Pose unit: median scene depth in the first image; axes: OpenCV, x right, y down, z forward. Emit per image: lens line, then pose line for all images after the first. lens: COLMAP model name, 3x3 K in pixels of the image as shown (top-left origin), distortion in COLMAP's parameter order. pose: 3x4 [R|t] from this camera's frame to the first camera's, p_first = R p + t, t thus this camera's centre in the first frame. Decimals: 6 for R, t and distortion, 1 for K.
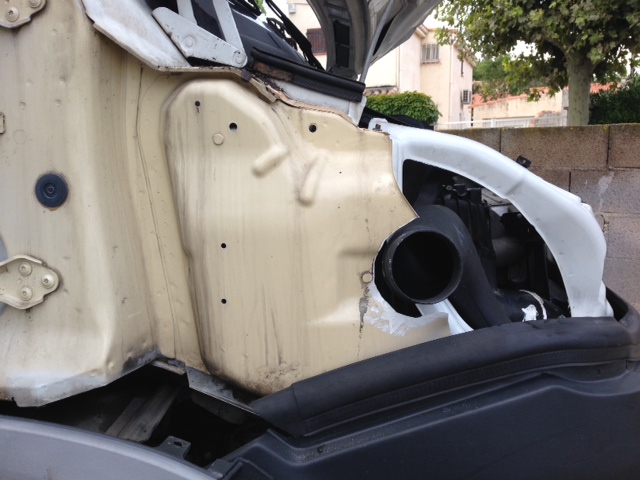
lens RADIAL K [[596.4, 0, 320.0], [0, 596.4, 240.0], [0, 0, 1]] dist [0.113123, -0.202326]
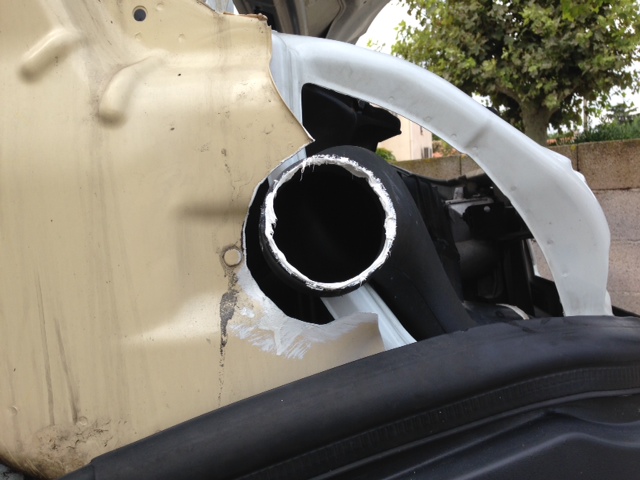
lens RADIAL K [[596.4, 0, 320.0], [0, 596.4, 240.0], [0, 0, 1]] dist [0.113123, -0.202326]
pose [[0.998101, -0.034241, 0.051214, 0.124518], [0.039594, 0.993422, -0.107450, 0.104704], [-0.047197, 0.109274, 0.992891, 0.402365]]
